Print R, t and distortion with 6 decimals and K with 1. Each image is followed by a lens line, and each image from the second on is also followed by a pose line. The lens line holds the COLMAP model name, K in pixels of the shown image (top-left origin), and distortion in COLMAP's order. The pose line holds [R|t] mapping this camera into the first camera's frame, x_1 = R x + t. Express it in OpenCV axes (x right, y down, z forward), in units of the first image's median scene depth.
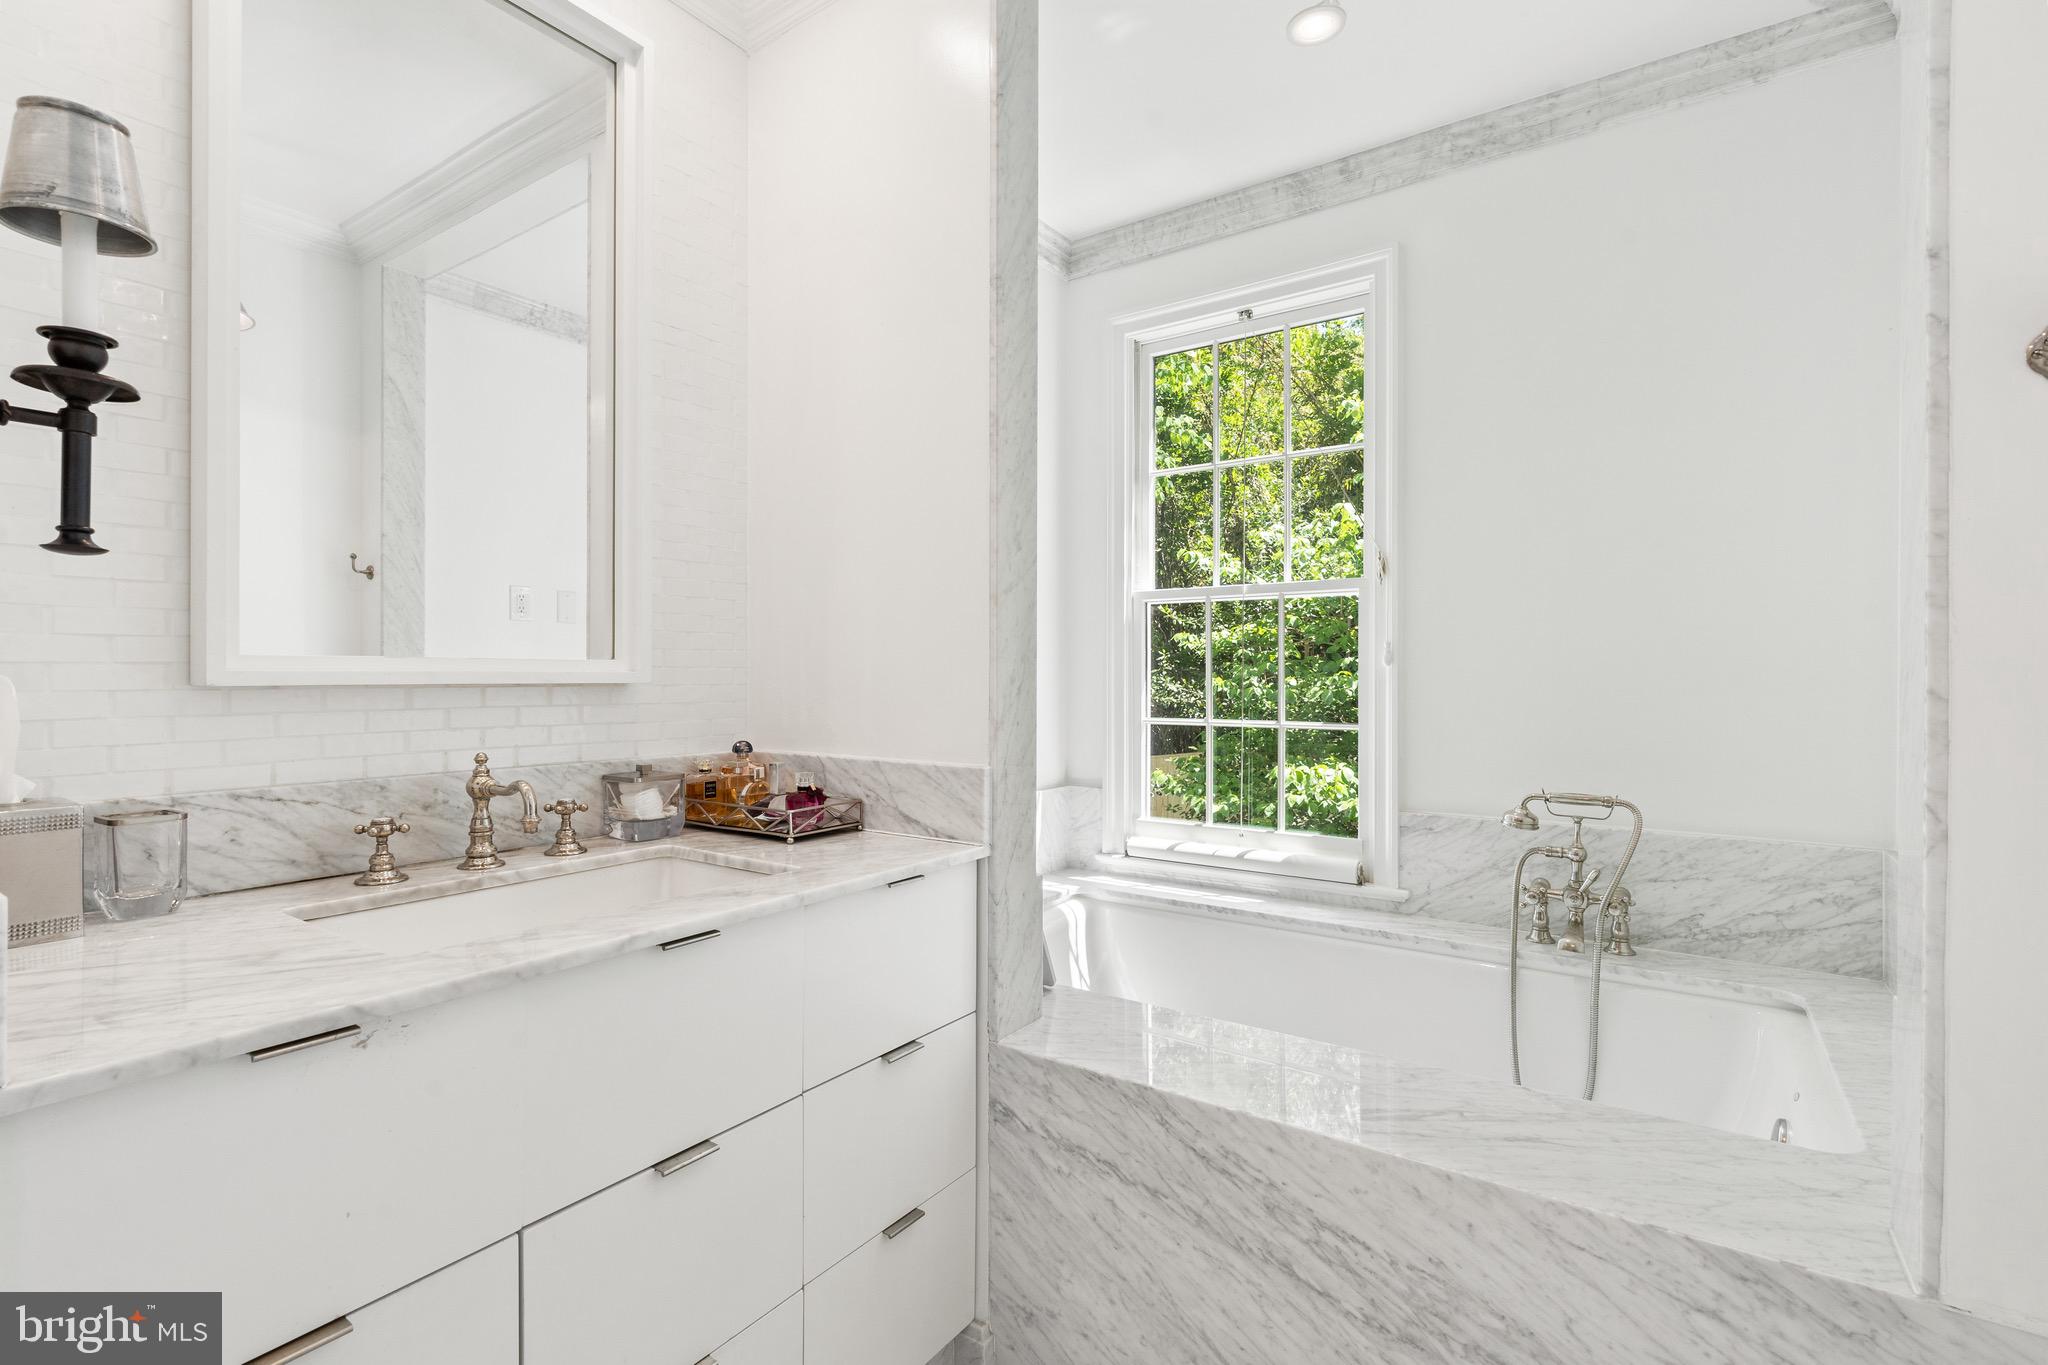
lens RADIAL K [[972.0, 0, 1019.1], [0, 972.0, 667.7], [0, 0, 1]] dist [-0.000806, -0.000156]
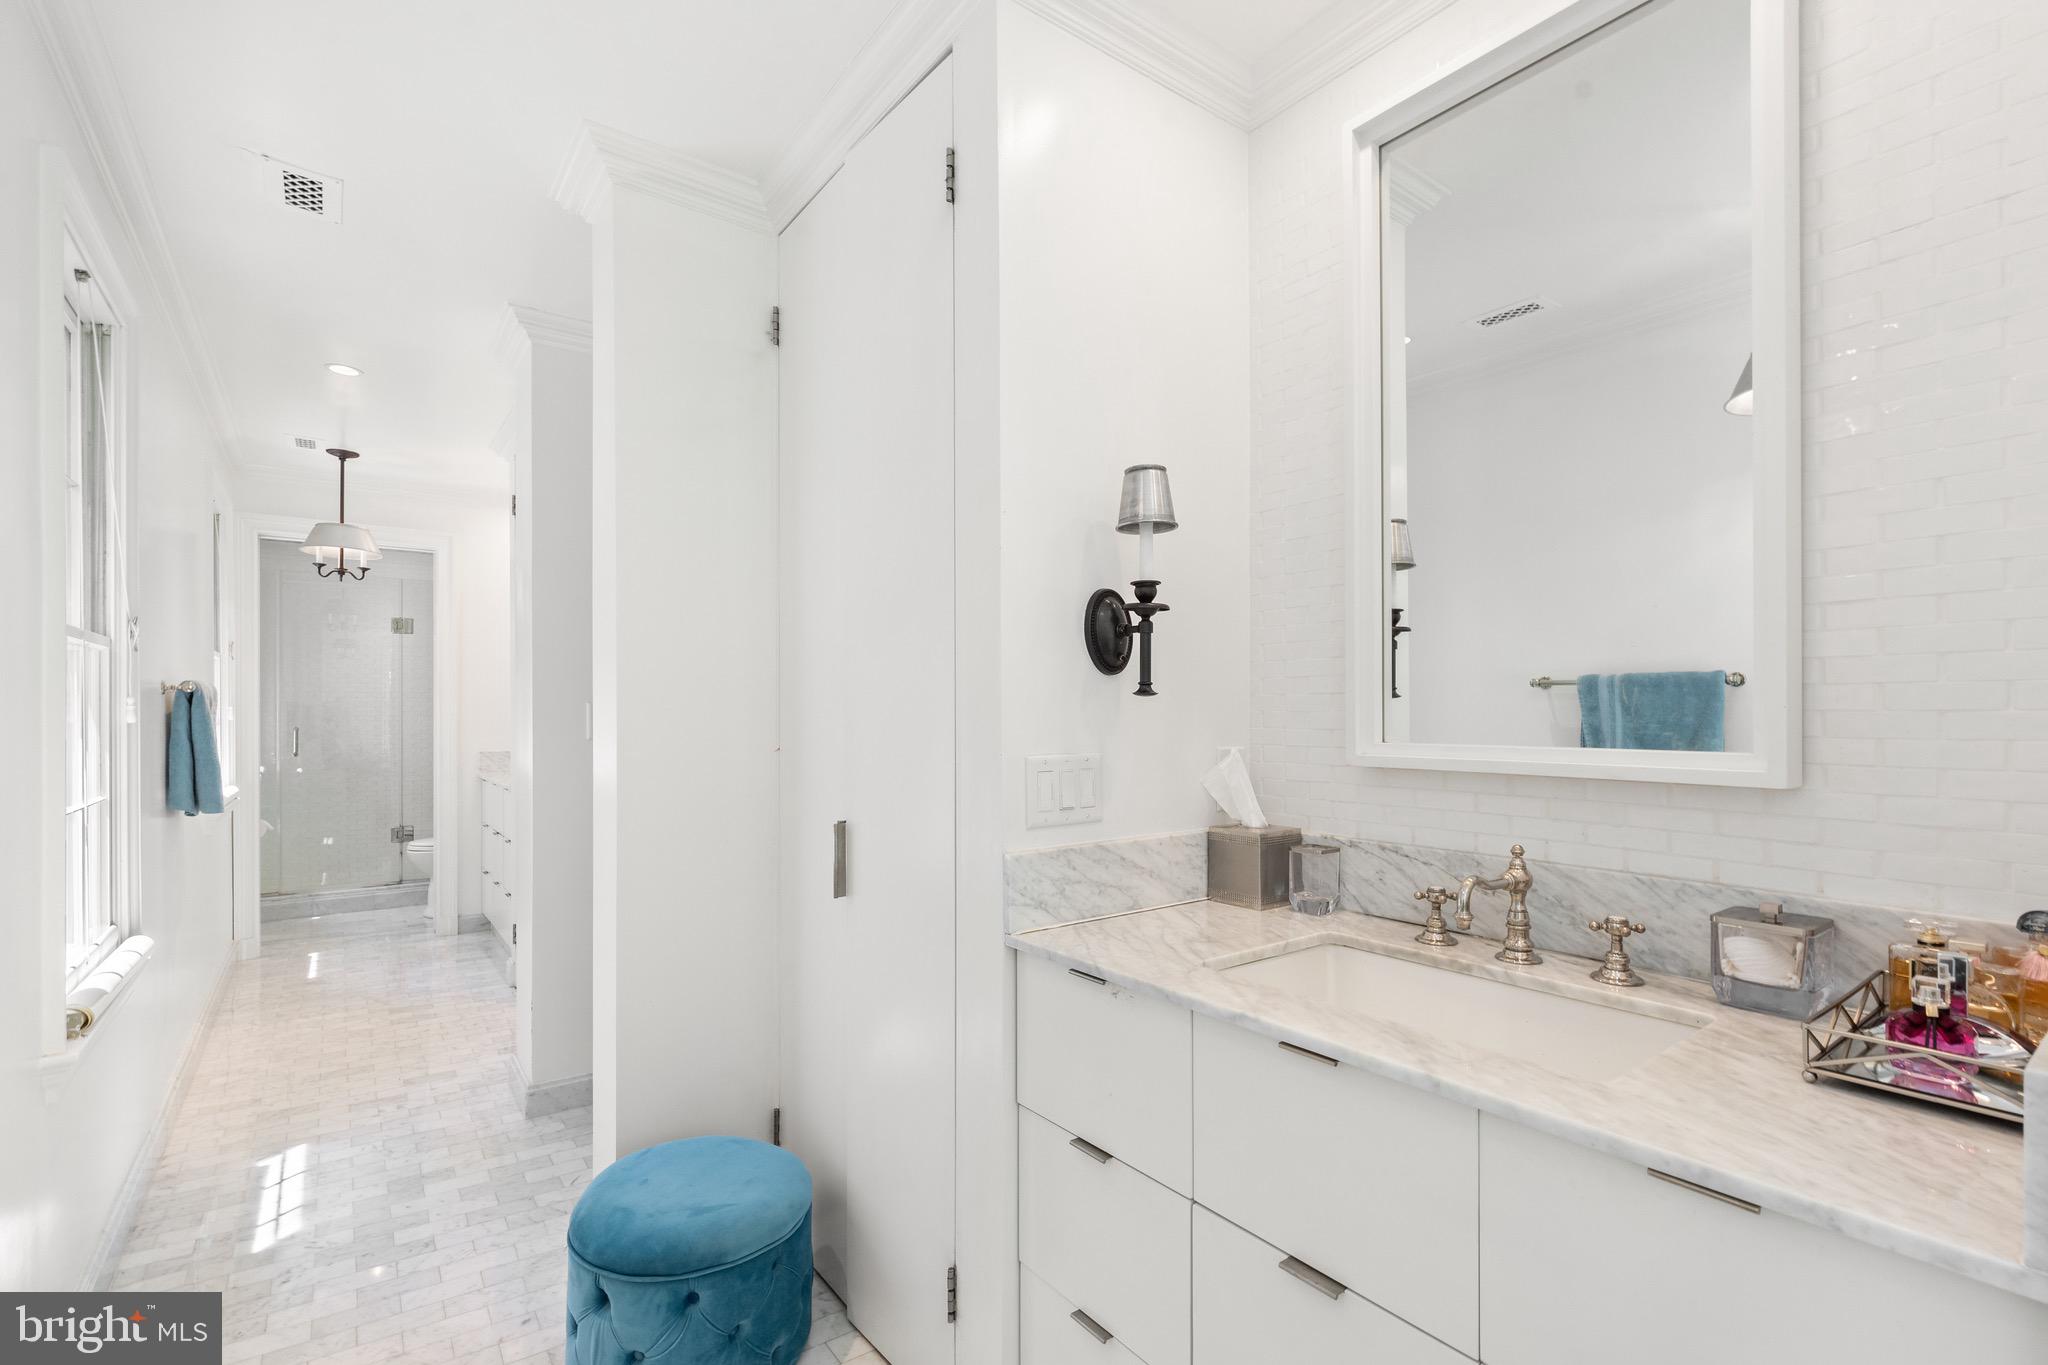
lens RADIAL K [[936.4, 0, 1020.5], [0, 936.4, 702.0], [0, 0, 1]] dist [-0.000140, -0.000086]
pose [[-0.325883, -0.005766, -0.945392, 0.581735], [0.007732, 0.999932, -0.008764, -0.061891], [0.945378, -0.010166, -0.325816, 0.922495]]
